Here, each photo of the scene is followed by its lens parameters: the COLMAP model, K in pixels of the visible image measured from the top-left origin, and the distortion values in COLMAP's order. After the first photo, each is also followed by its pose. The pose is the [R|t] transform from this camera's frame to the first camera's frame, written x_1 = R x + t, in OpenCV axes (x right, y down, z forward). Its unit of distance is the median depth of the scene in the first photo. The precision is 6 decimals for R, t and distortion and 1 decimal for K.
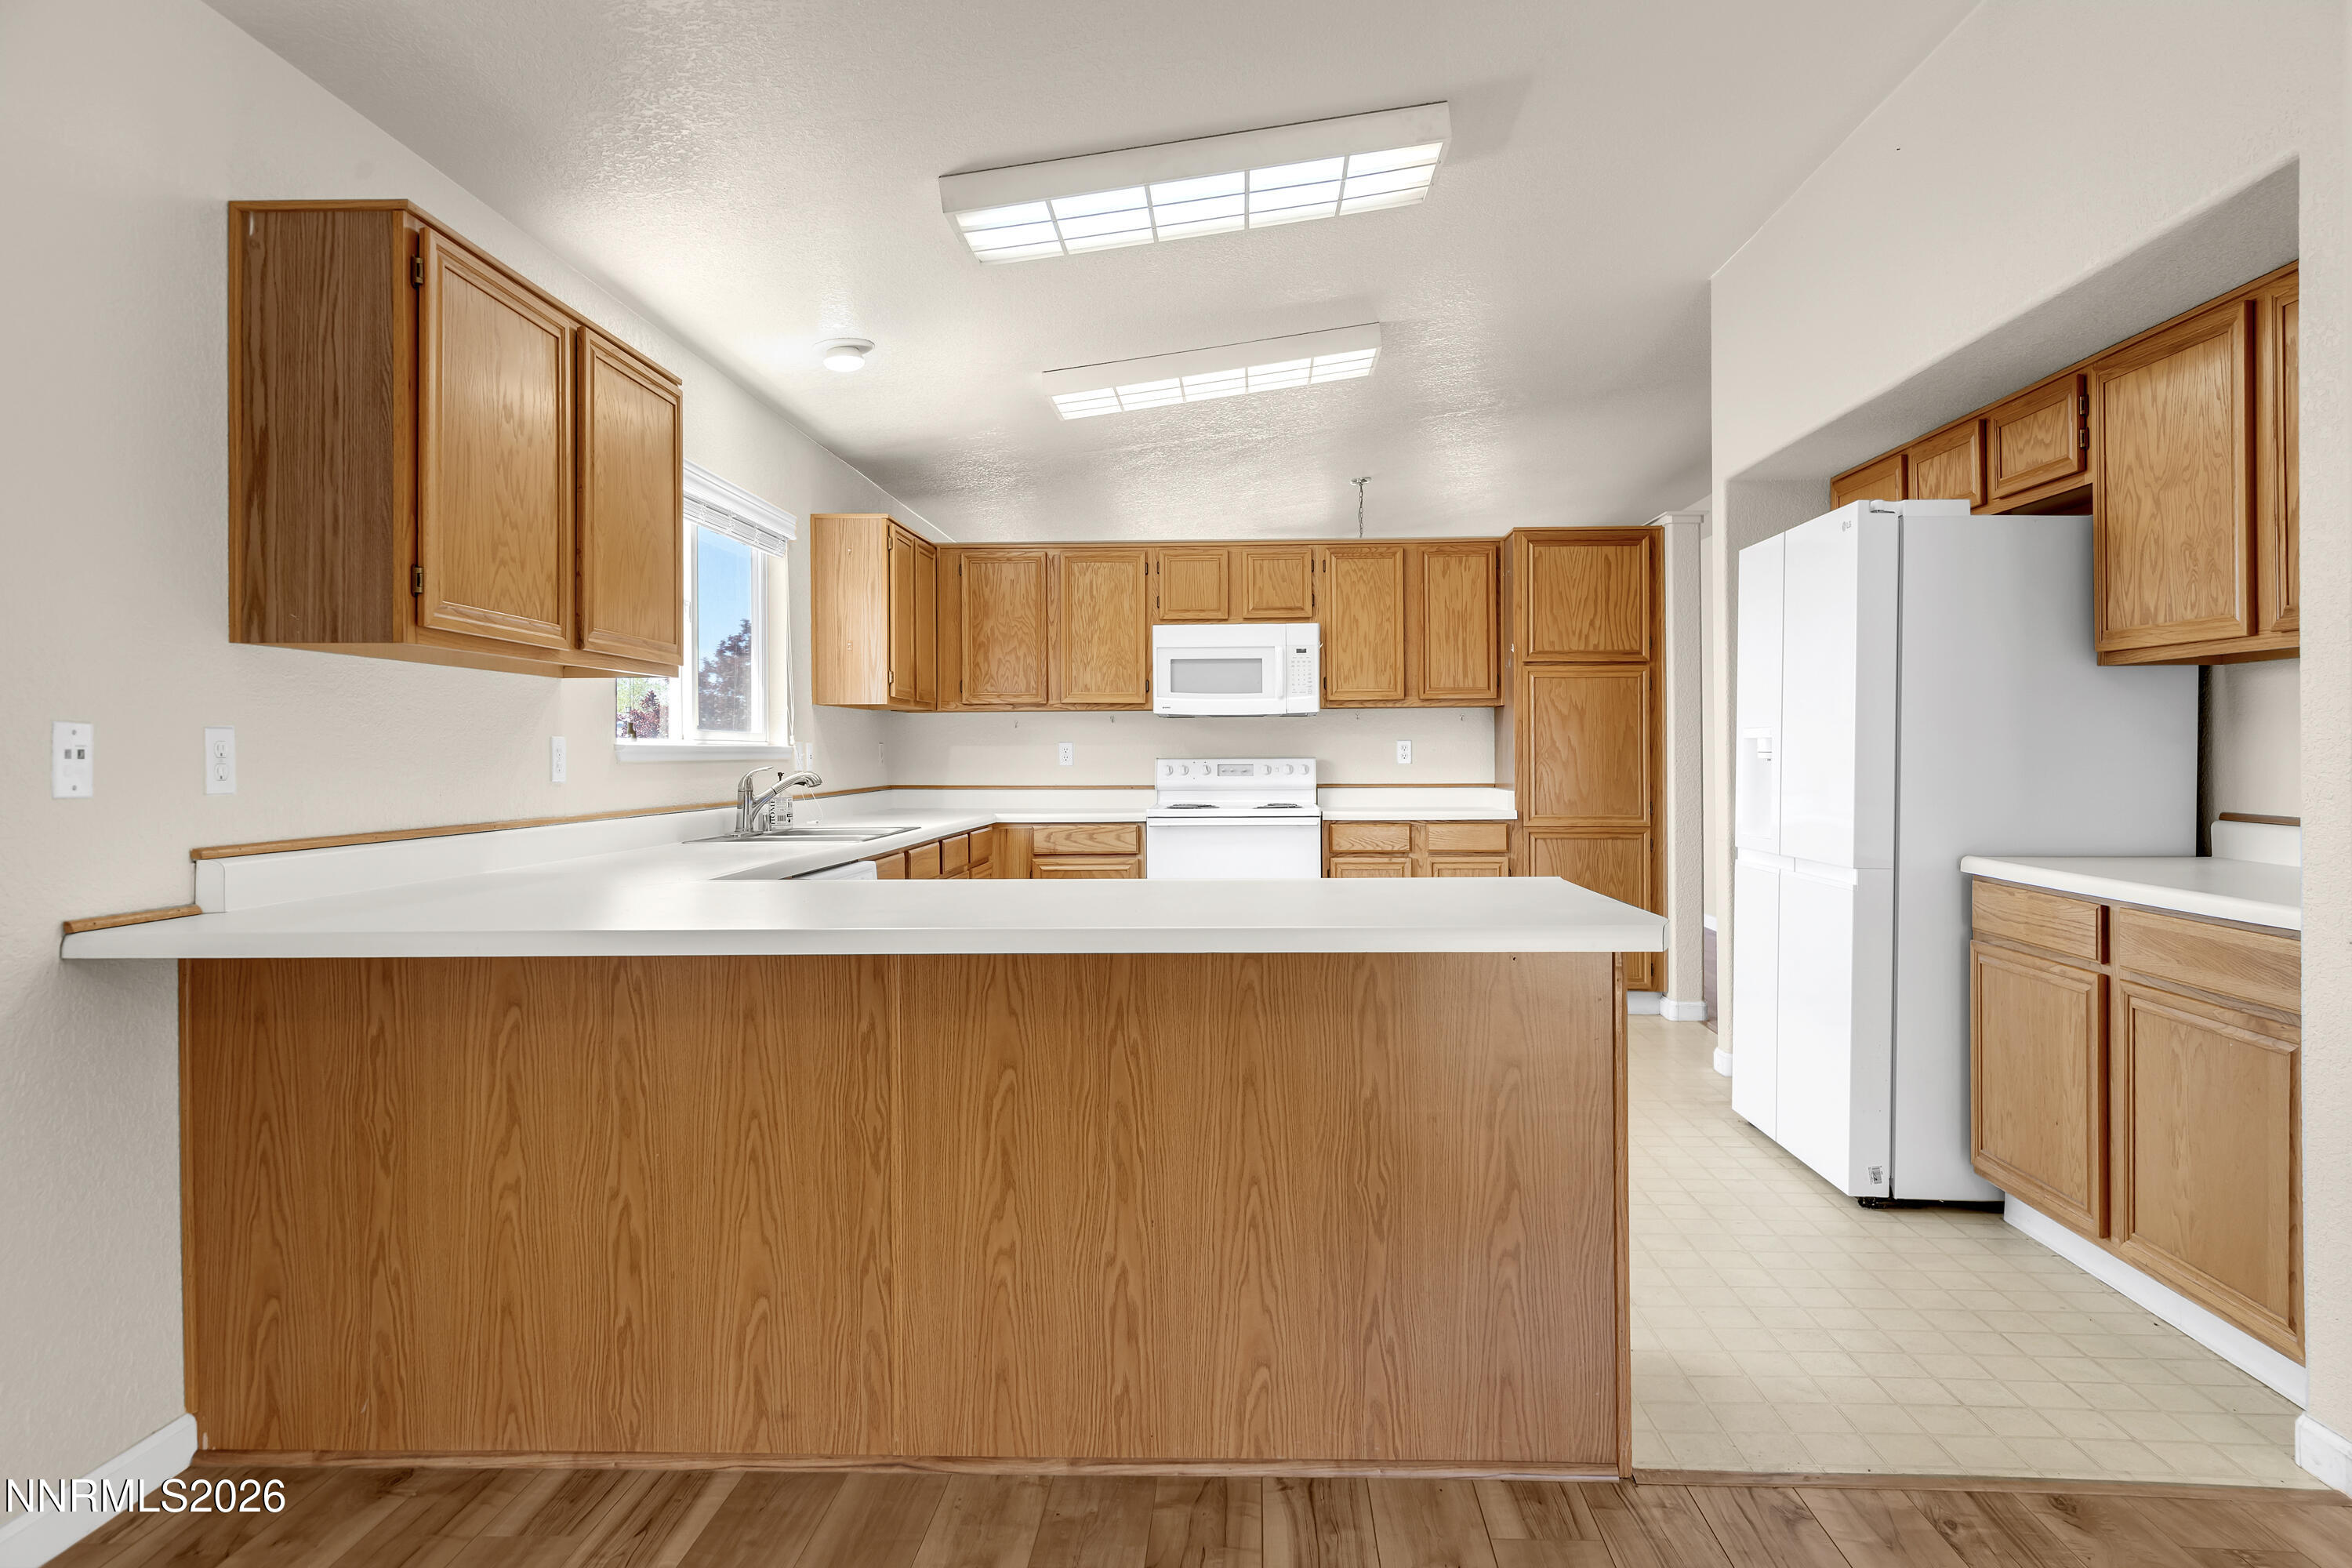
lens RADIAL K [[1471.1, 0, 1207.1], [0, 1471.1, 755.1], [0, 0, 1]] dist [0.009622, -0.003708]
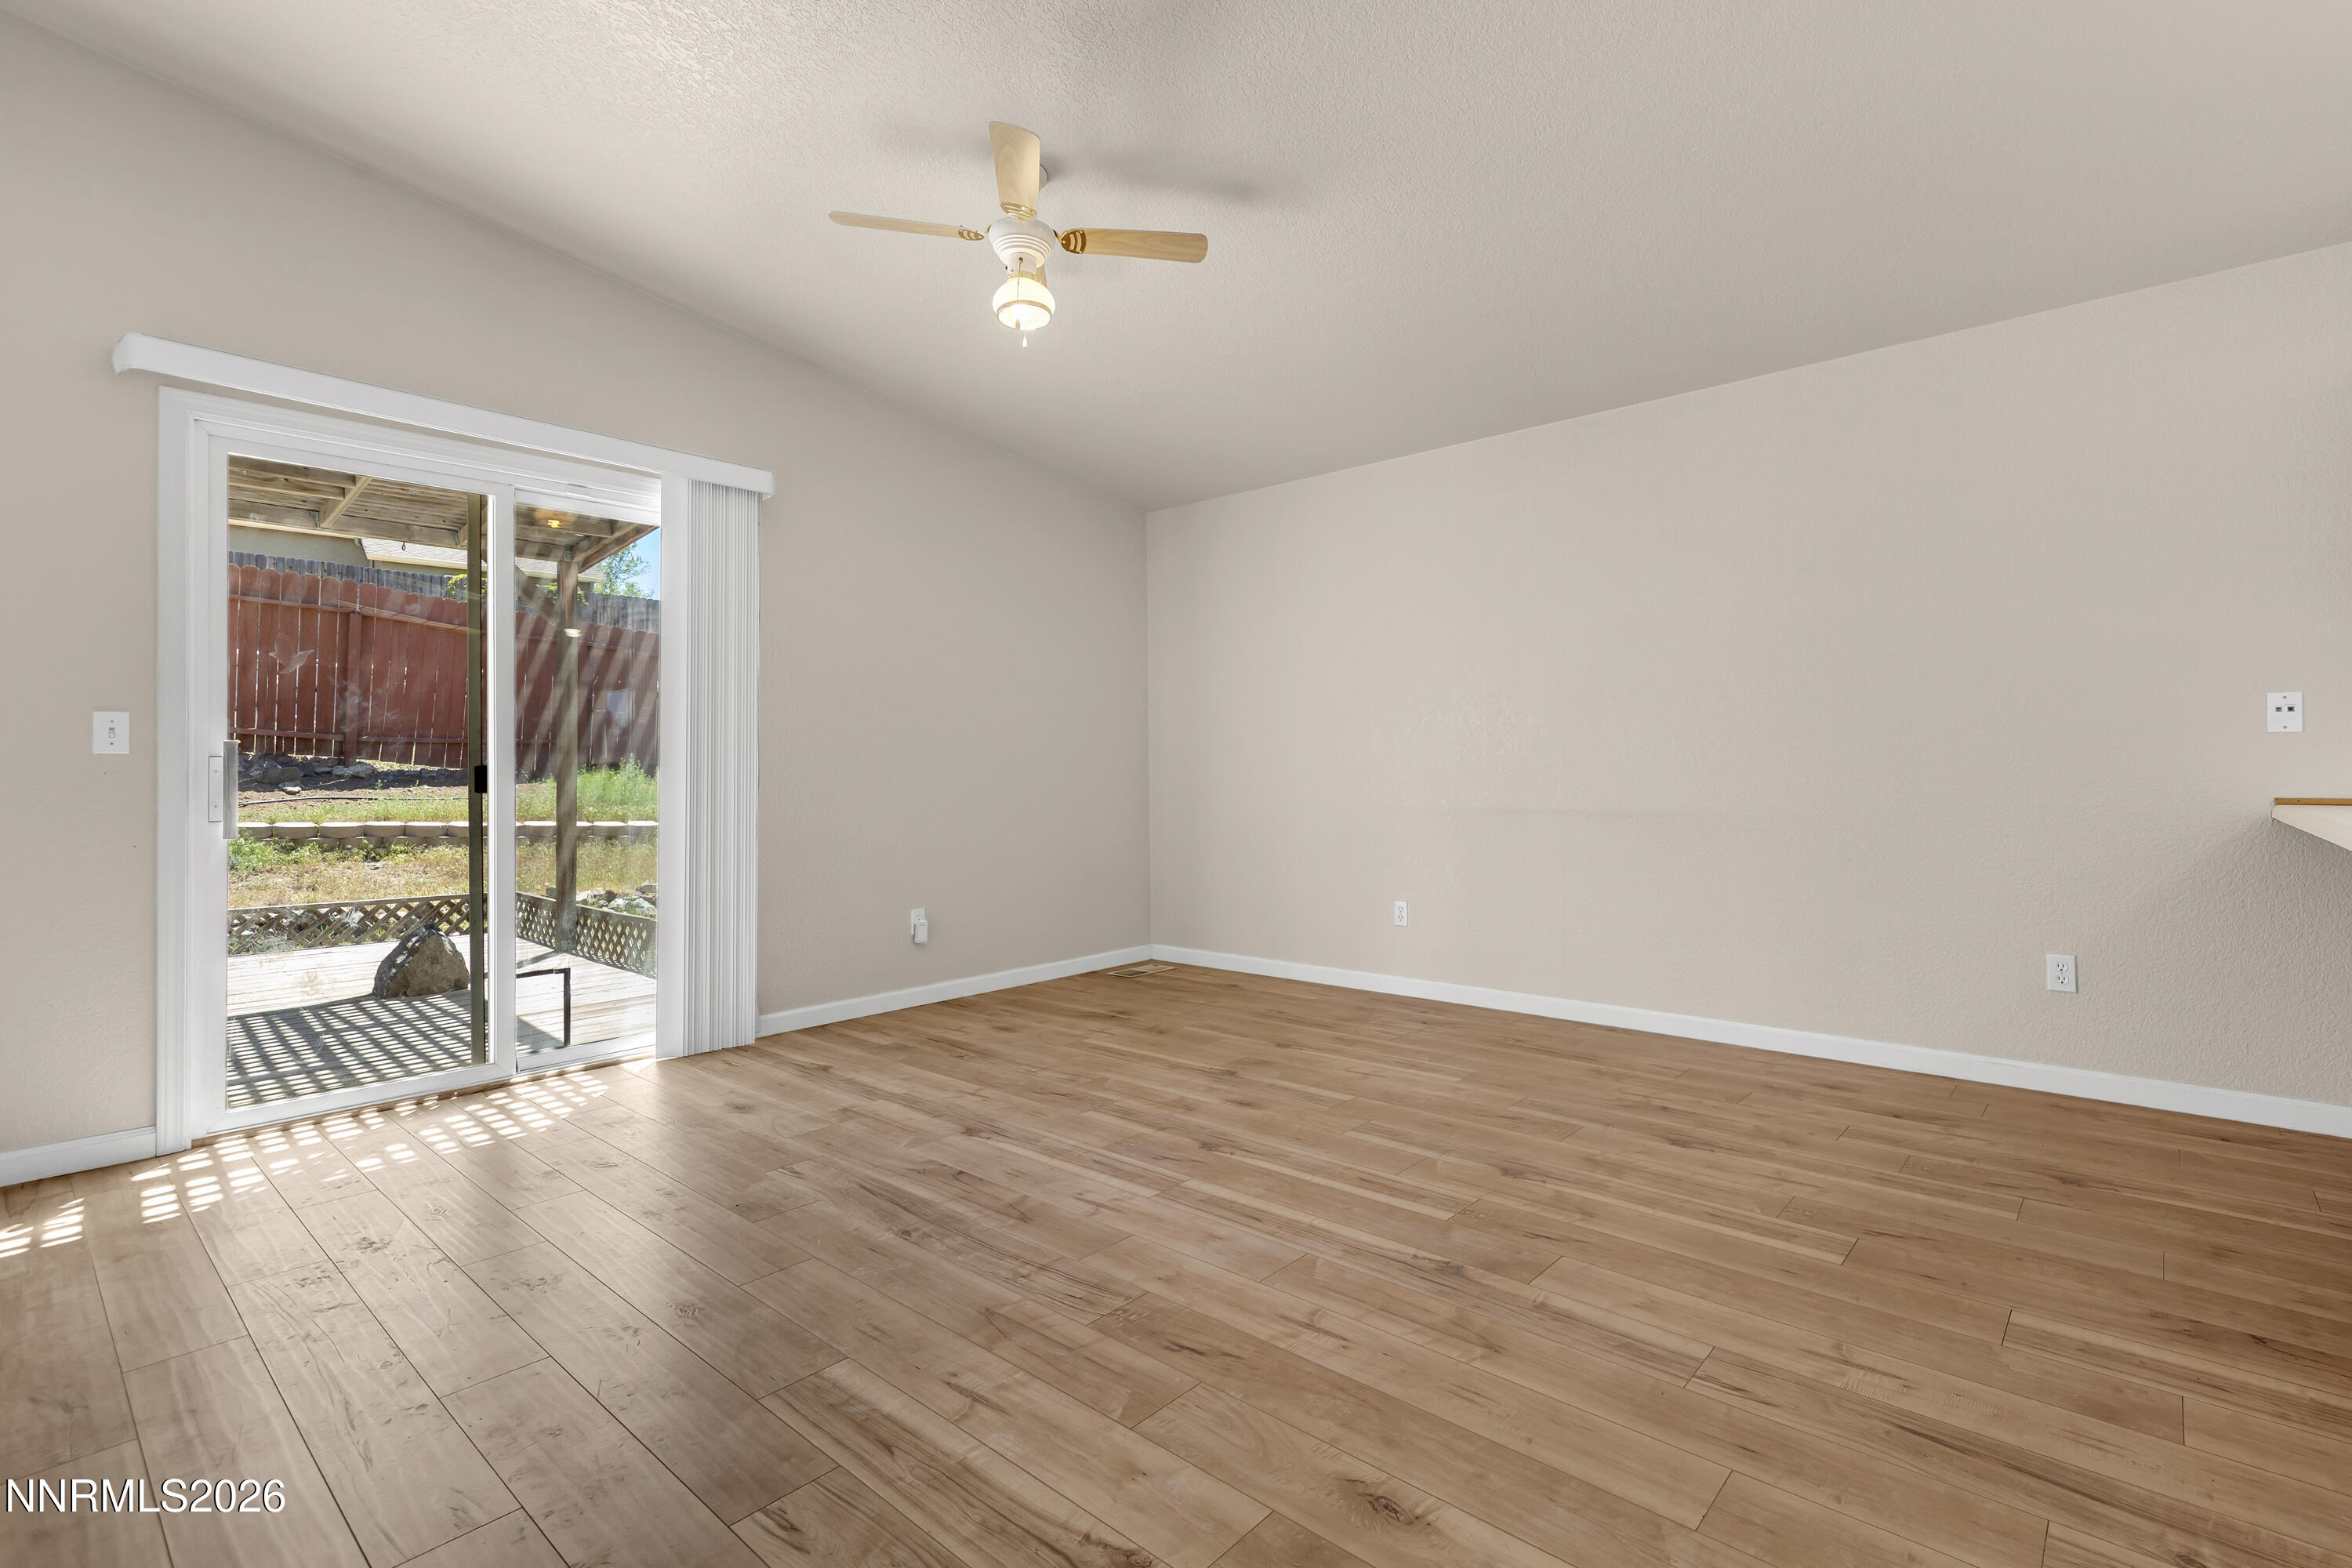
lens RADIAL K [[1097.9, 0, 1213.5], [0, 1097.9, 744.8], [0, 0, 1]] dist [0.002849, -0.001031]
pose [[-0.628297, -0.007656, -0.777936, 0.466002], [0.009937, 0.999791, -0.017865, 0.022313], [0.777910, -0.018954, -0.628089, 0.326943]]
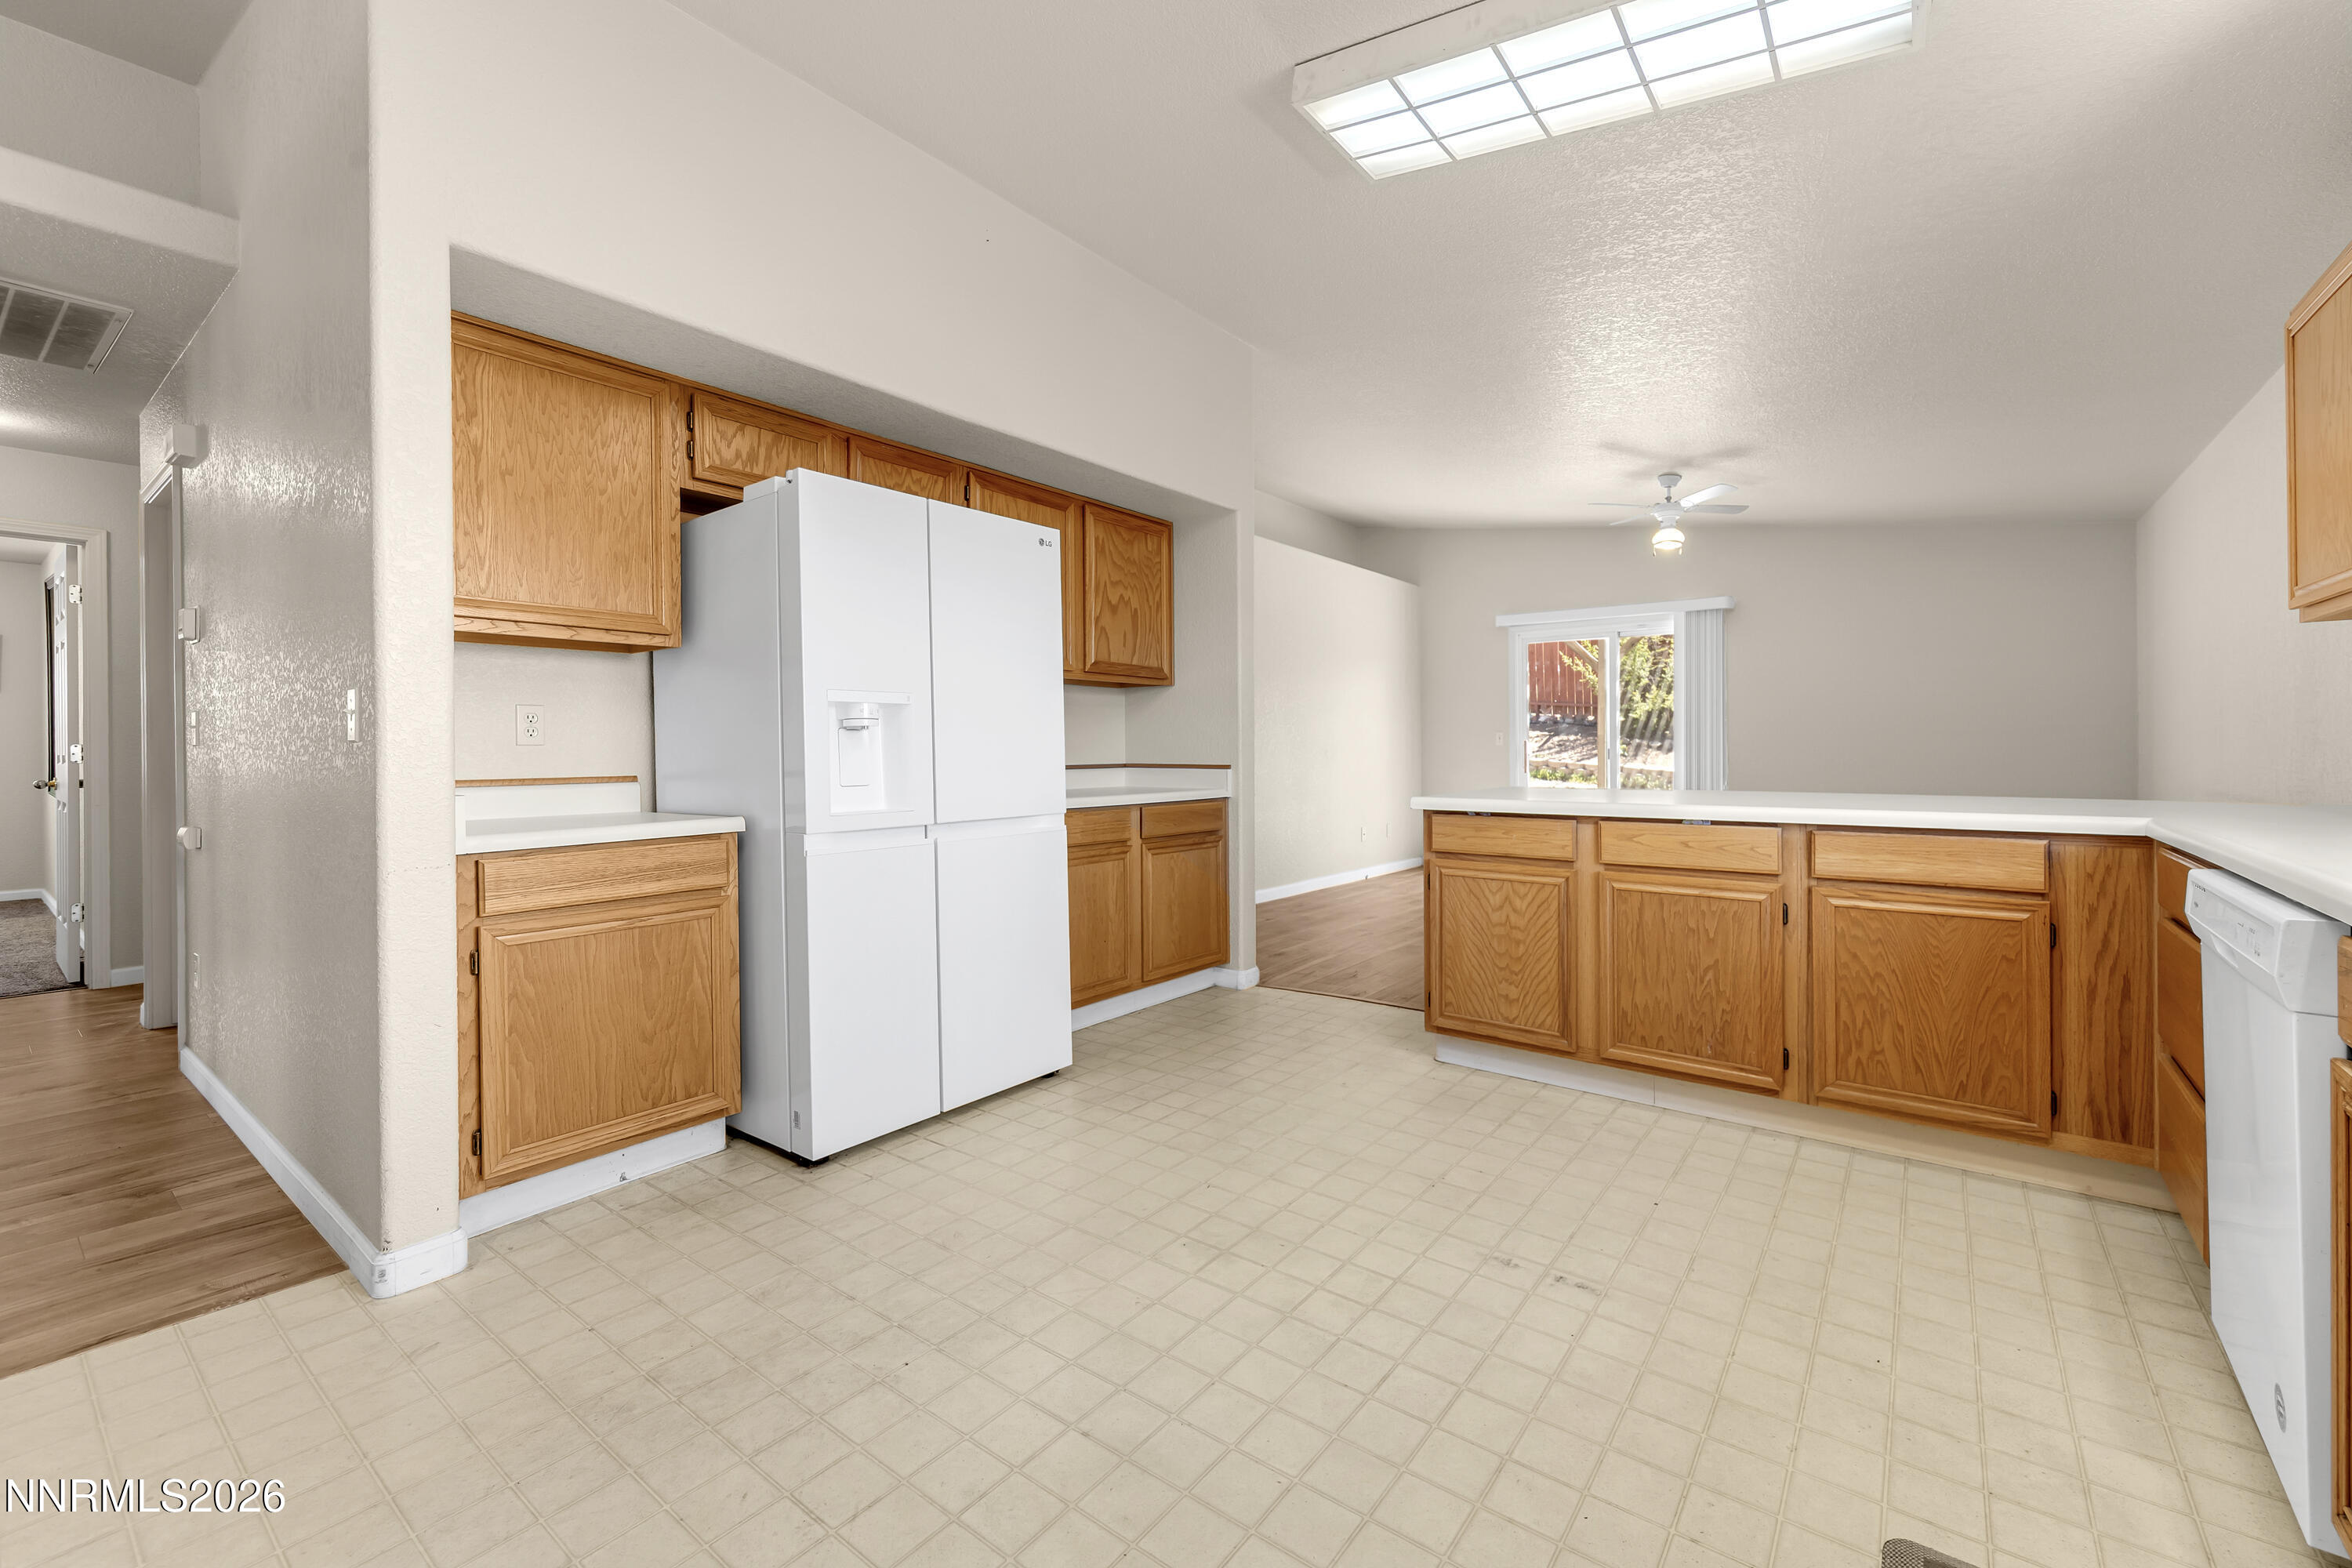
lens RADIAL K [[968.7, 0, 1192.0], [0, 968.7, 754.2], [0, 0, 1]] dist [0.001102, 0.000874]
pose [[-0.812440, 0.006449, 0.583009, -0.102516], [0.010646, 0.999936, 0.003775, 0.015512], [-0.582947, 0.009274, -0.812457, 1.104408]]
